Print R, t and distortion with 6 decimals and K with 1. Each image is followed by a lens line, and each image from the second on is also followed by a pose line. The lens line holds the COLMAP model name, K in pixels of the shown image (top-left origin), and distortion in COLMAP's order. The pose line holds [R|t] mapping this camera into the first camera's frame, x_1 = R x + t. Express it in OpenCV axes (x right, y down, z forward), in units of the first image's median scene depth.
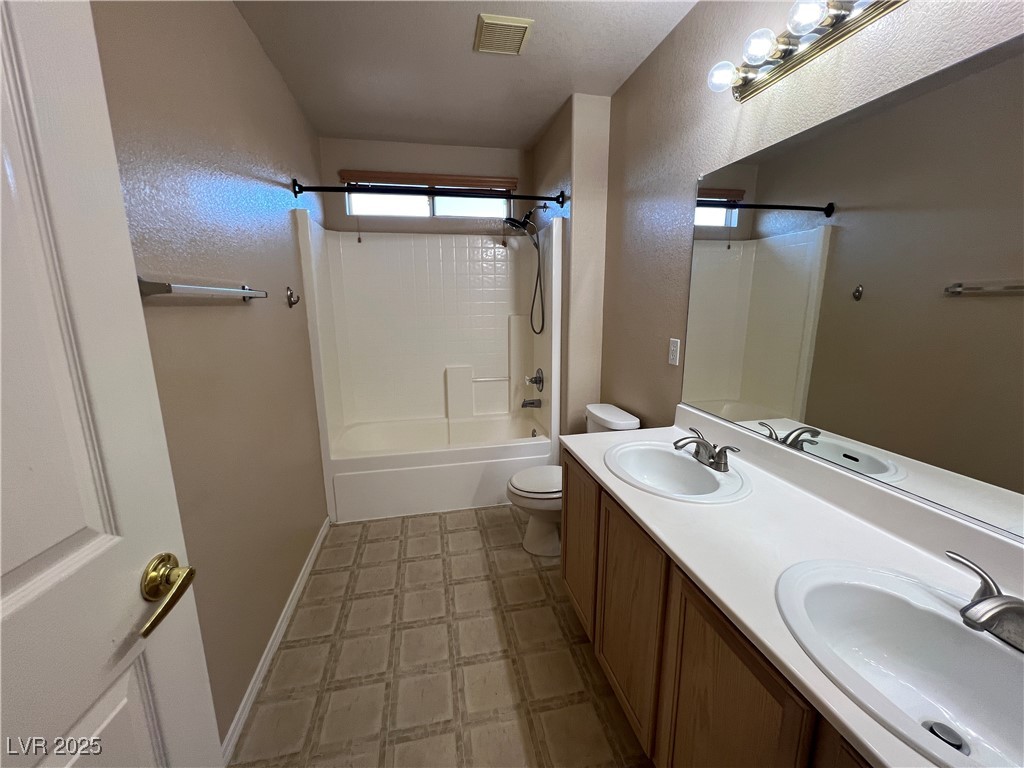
lens RADIAL K [[410.2, 0, 509.7], [0, 410.2, 380.5], [0, 0, 1]] dist [-0.004913, 0.001630]
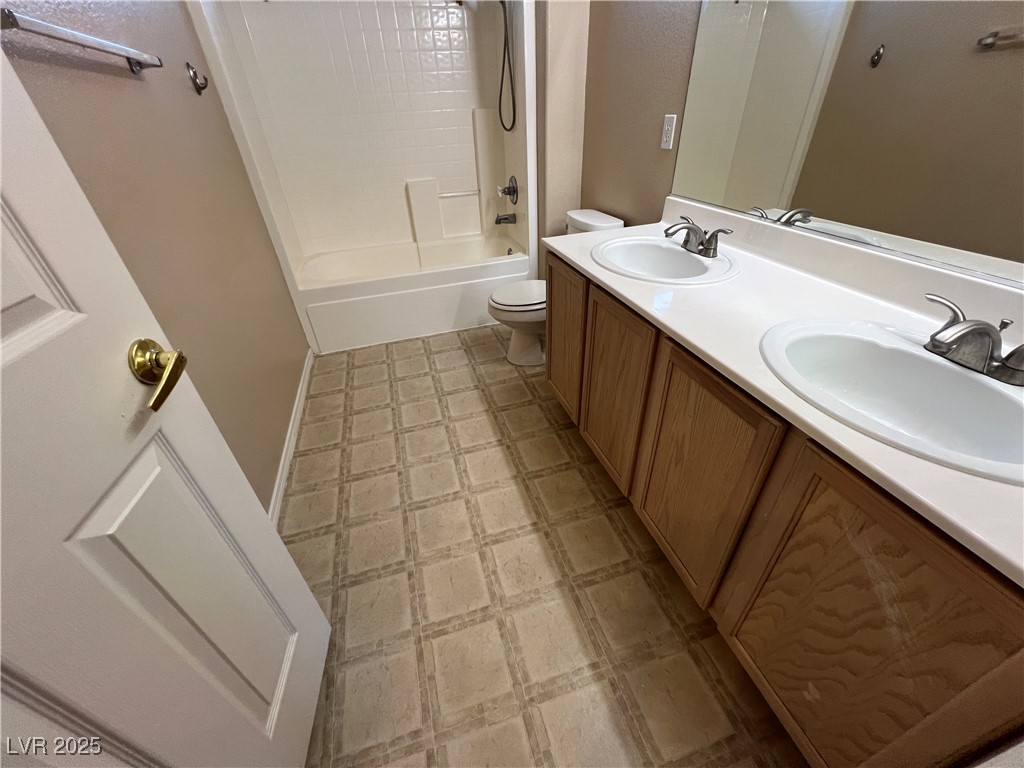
lens RADIAL K [[410.2, 0, 510.1], [0, 410.2, 380.8], [0, 0, 1]] dist [-0.004913, 0.001630]
pose [[0.995391, -0.079158, 0.054129, -0.025146], [0.052667, 0.922974, 0.381242, 0.065737], [-0.080138, -0.376634, 0.922889, 0.014397]]
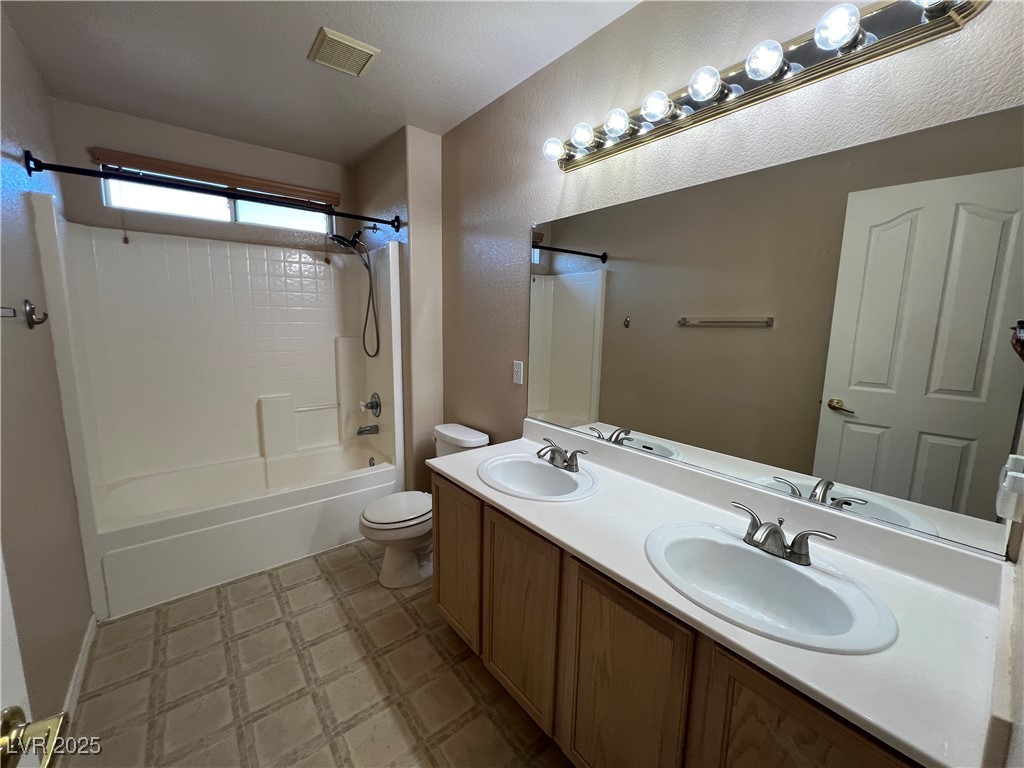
lens RADIAL K [[411.3, 0, 510.8], [0, 411.3, 380.9], [0, 0, 1]] dist [-0.003472, 0.001085]
pose [[0.890282, -0.043760, 0.453302, -0.126232], [0.064234, 0.997488, -0.029862, -0.013781], [-0.450857, 0.055703, 0.890857, -0.003293]]
